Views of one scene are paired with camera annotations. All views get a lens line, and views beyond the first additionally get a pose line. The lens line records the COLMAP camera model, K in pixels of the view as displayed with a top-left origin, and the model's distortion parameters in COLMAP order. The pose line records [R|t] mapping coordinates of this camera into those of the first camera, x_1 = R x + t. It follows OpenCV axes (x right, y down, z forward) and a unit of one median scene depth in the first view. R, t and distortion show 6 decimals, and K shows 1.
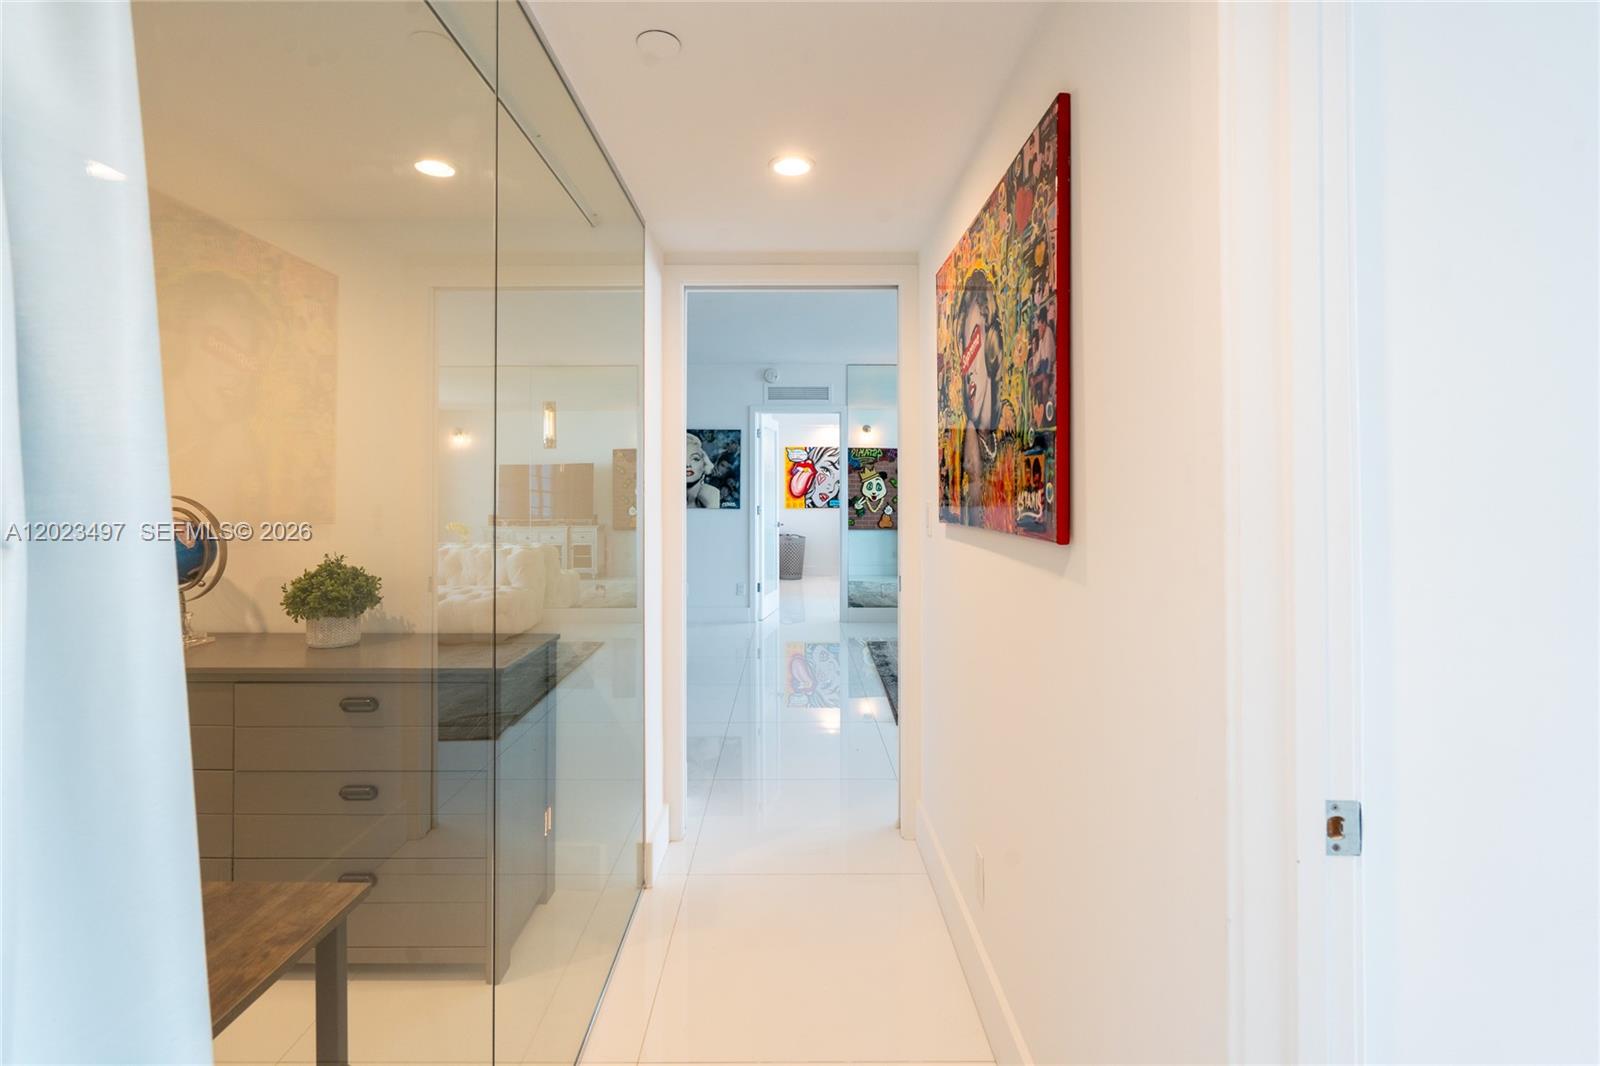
lens RADIAL K [[736.3, 0, 782.8], [0, 736.3, 523.2], [0, 0, 1]] dist [-0.000038, 0.001033]
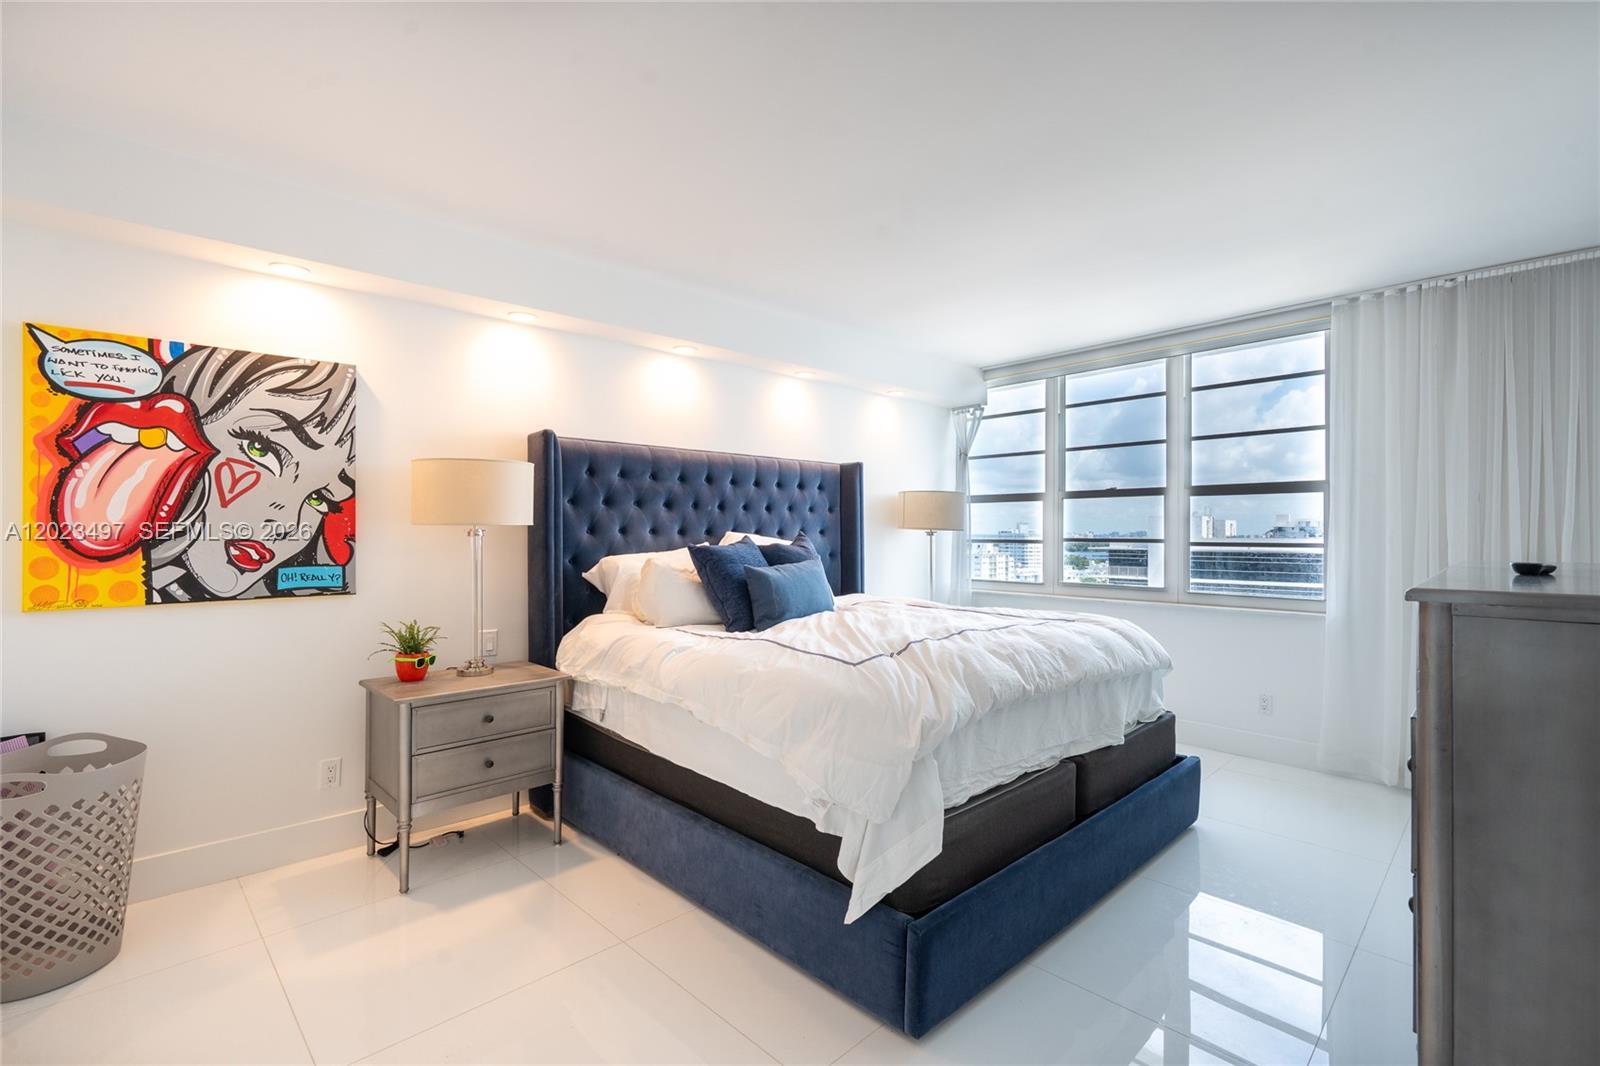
lens RADIAL K [[723.3, 0, 797.6], [0, 723.3, 529.9], [0, 0, 1]] dist [-0.003390, -0.000010]
pose [[0.722194, 0.006602, 0.691659, 0.021245], [0.026206, 0.998975, -0.036898, -0.030294], [-0.691194, 0.044773, 0.721281, 0.699439]]
